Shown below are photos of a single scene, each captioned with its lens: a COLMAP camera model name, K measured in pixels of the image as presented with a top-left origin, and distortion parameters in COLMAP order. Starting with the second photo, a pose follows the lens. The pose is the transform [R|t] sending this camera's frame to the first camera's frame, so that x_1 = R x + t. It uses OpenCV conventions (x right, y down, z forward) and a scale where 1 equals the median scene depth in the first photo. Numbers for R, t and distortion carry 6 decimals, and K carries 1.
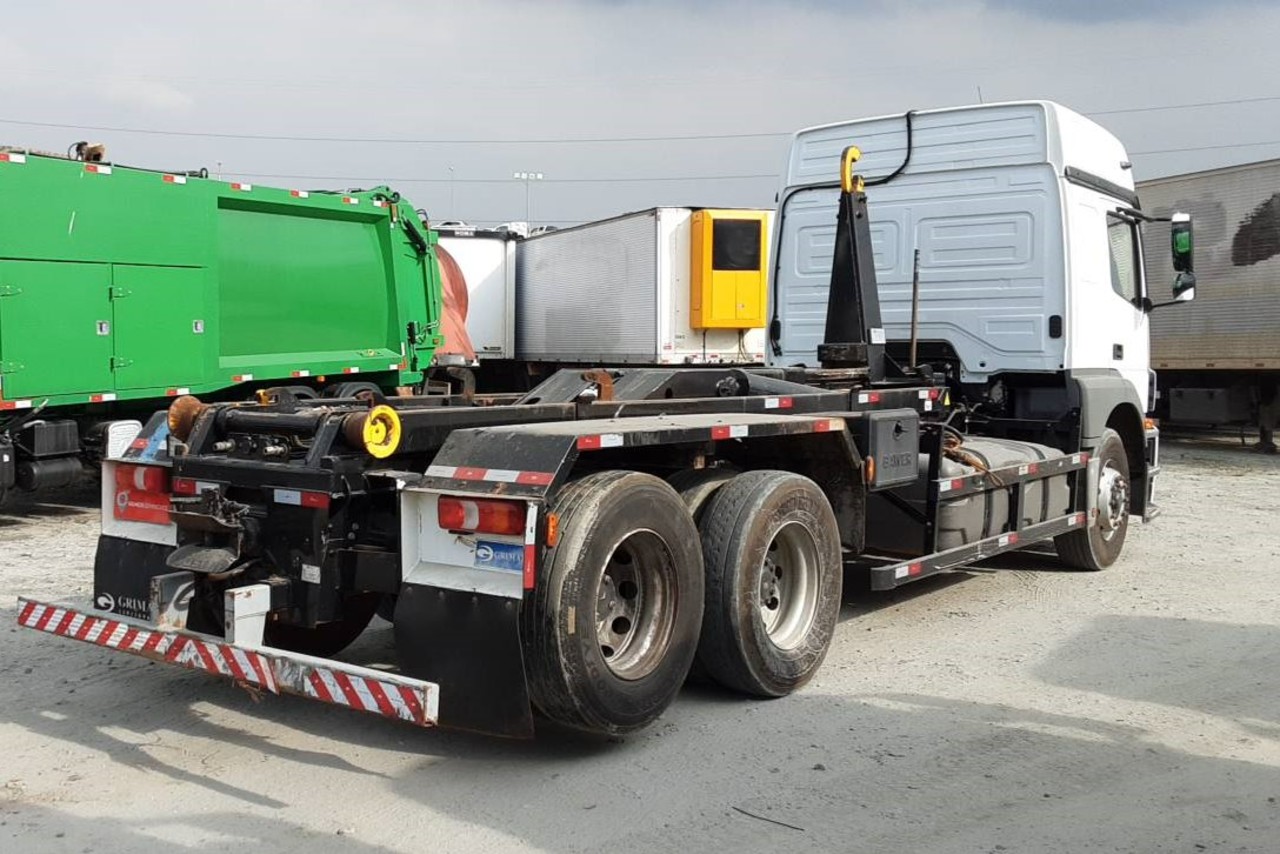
lens RADIAL K [[1274.2, 0, 640.0], [0, 1274.2, 427.0], [0, 0, 1]] dist [0.087660, -0.011975]
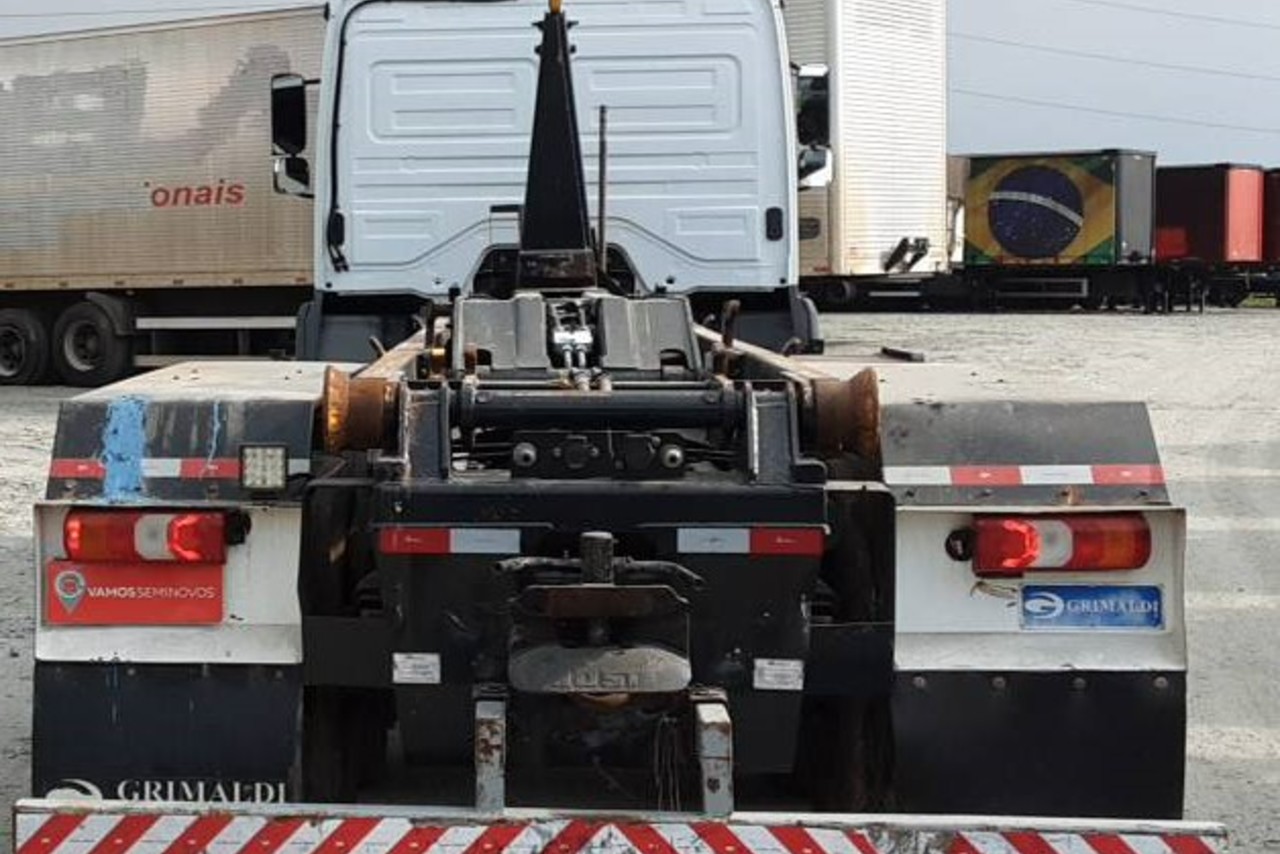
lens RADIAL K [[1997.0, 0, 640.0], [0, 1997.0, 427.0], [0, 0, 1]] dist [0.065892, 0.076836]
pose [[0.844828, -0.056507, 0.532046, -0.334195], [0.043781, 0.998374, 0.036516, -0.011750], [-0.533244, -0.007557, 0.845927, 0.131872]]
